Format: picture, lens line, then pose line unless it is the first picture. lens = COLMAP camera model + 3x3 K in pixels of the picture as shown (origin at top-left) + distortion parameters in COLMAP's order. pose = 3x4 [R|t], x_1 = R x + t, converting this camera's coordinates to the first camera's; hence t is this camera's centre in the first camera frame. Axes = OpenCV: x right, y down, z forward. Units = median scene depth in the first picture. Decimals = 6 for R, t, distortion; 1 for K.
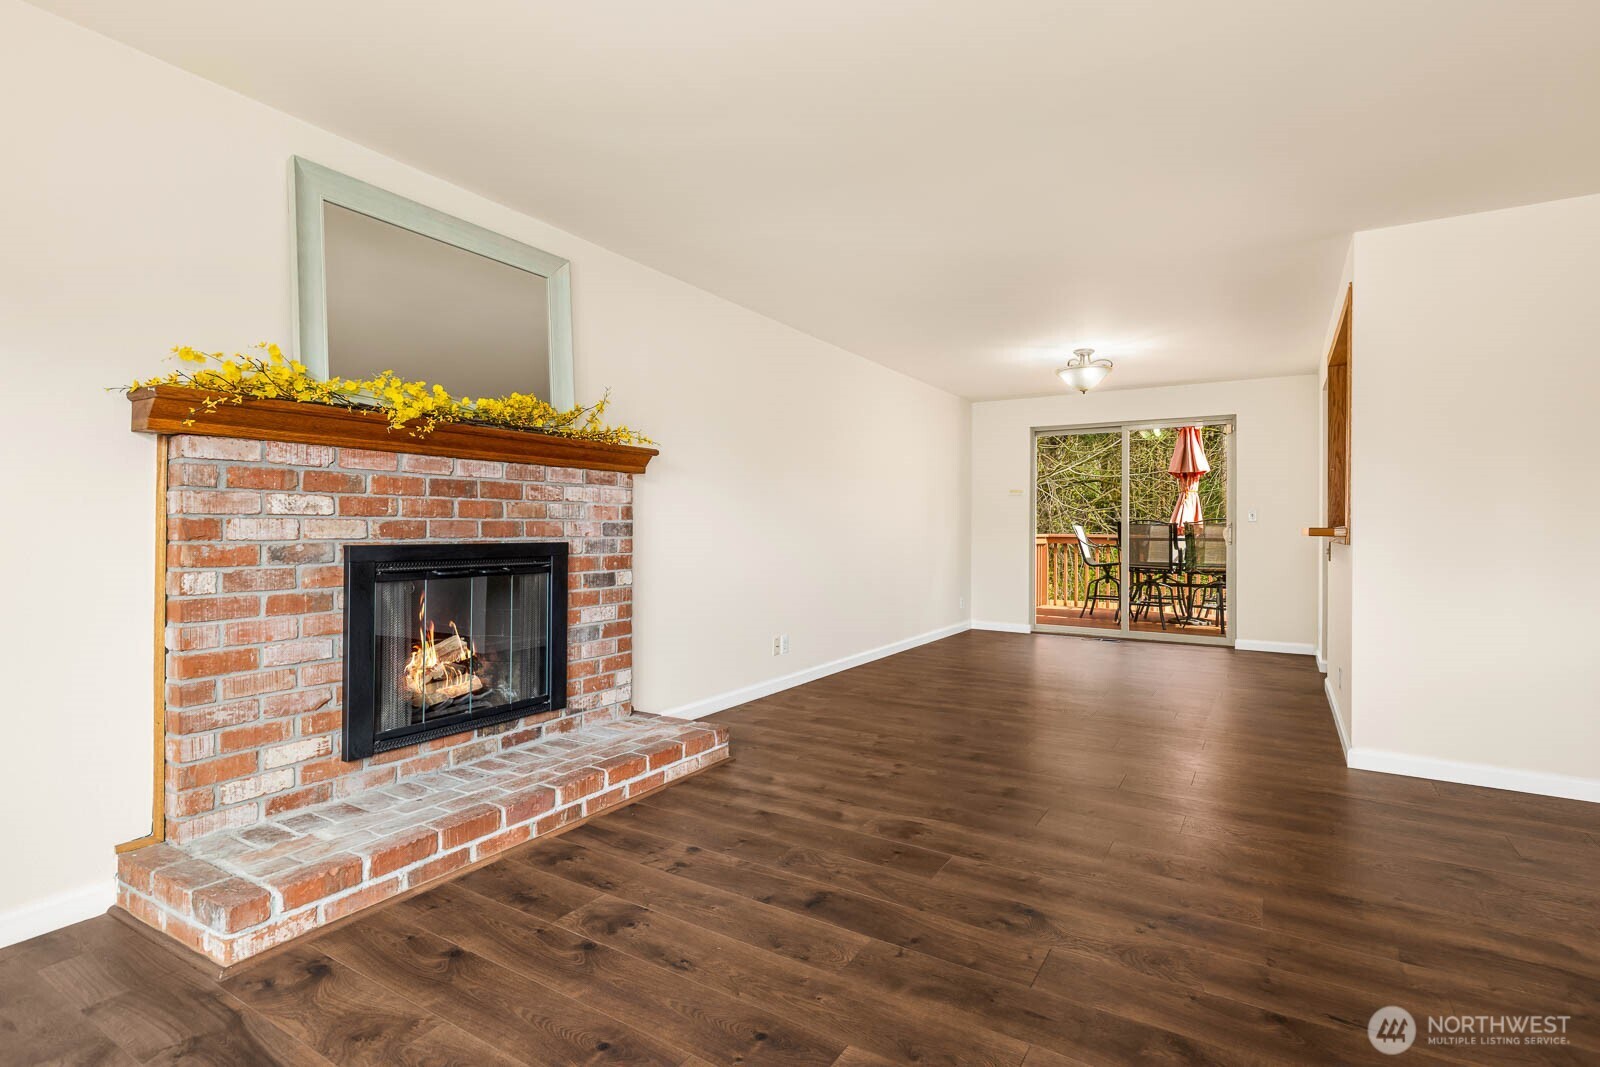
lens RADIAL K [[773.8, 0, 805.5], [0, 773.8, 522.7], [0, 0, 1]] dist [0.005525, -0.000440]
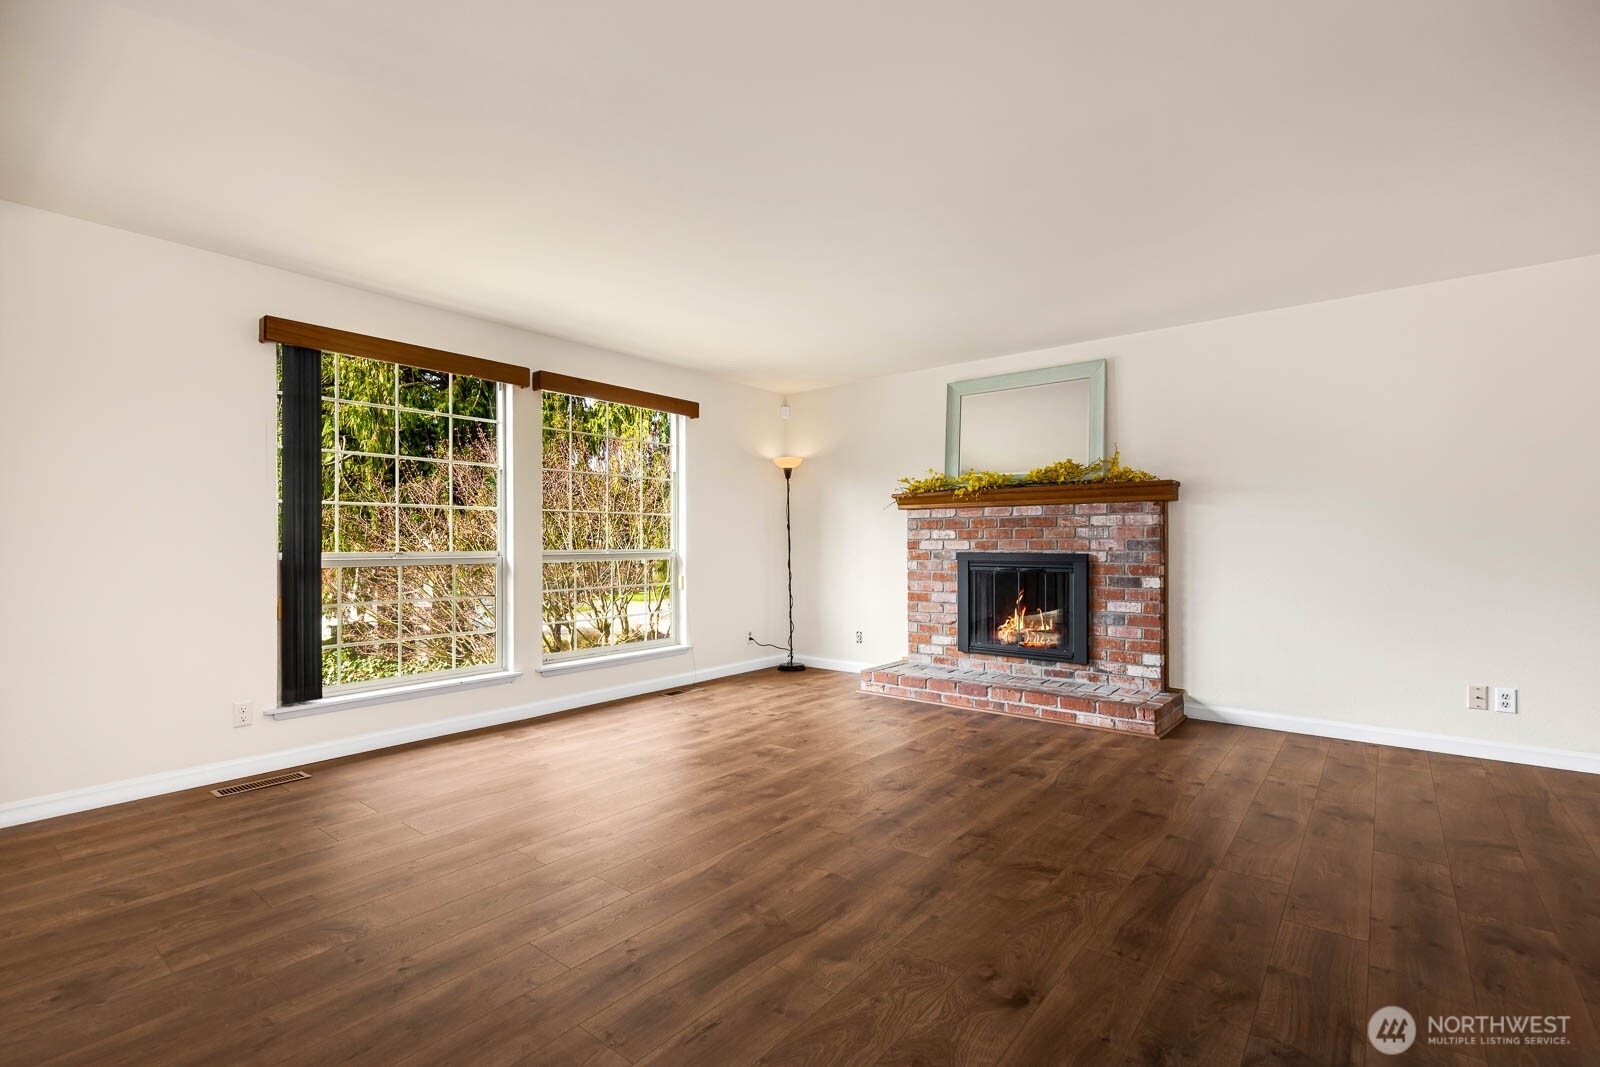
lens RADIAL K [[729.0, 0, 802.3], [0, 729.0, 543.6], [0, 0, 1]] dist [0.010138, -0.000185]
pose [[-0.141443, -0.001156, -0.989946, 1.337951], [0.008904, 0.999957, -0.002439, 0.004721], [0.989906, -0.009159, -0.141427, 0.757471]]
